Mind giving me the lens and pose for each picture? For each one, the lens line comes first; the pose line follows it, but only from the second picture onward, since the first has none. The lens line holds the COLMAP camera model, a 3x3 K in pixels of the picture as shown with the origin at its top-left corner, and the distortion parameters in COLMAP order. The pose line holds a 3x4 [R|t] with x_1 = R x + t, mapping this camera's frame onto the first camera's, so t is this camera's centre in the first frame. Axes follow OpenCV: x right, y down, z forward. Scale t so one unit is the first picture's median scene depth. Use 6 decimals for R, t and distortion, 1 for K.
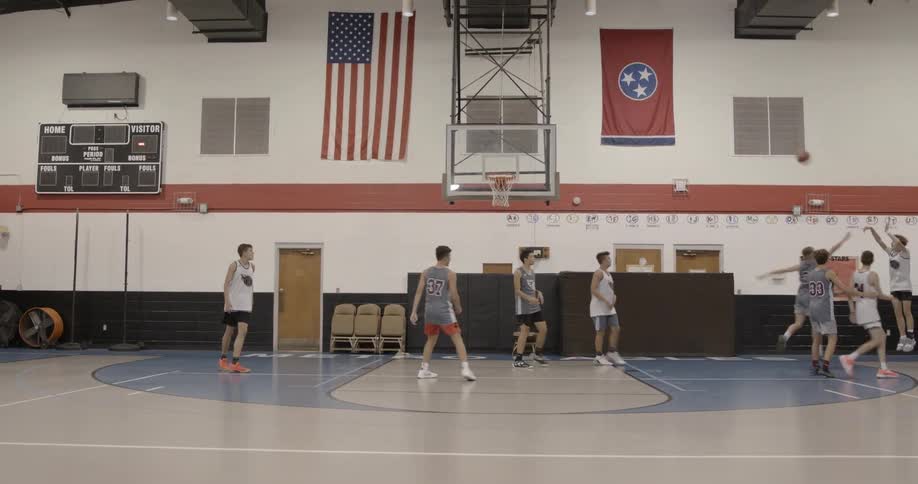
lens RADIAL K [[889.9, 0, 478.2], [0, 889.9, 242.5], [0, 0, 1]] dist [-0.072556, 0.007765]
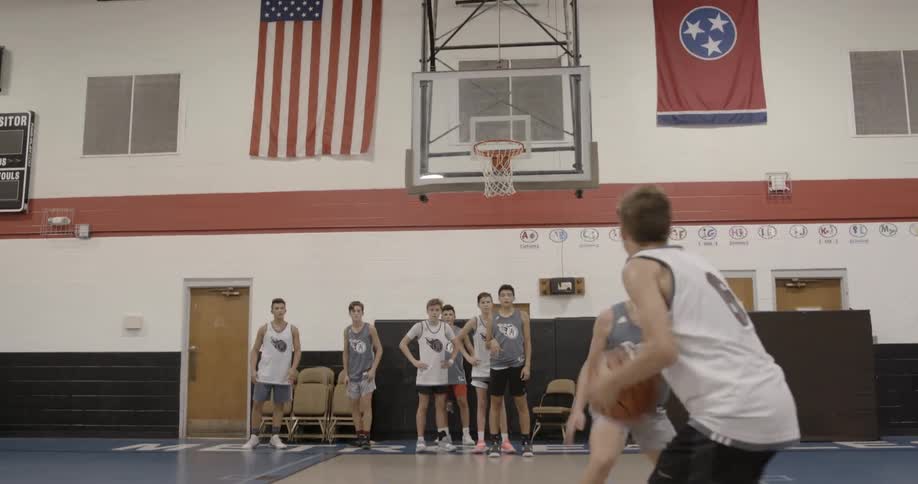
lens RADIAL K [[889.9, 0, 478.2], [0, 889.9, 242.5], [0, 0, 1]] dist [-0.072556, 0.007765]
pose [[0.999034, -0.019791, -0.039234, 0.026686], [0.017097, 0.997548, -0.067860, 0.022606], [0.040481, 0.067124, 0.996923, 0.325996]]
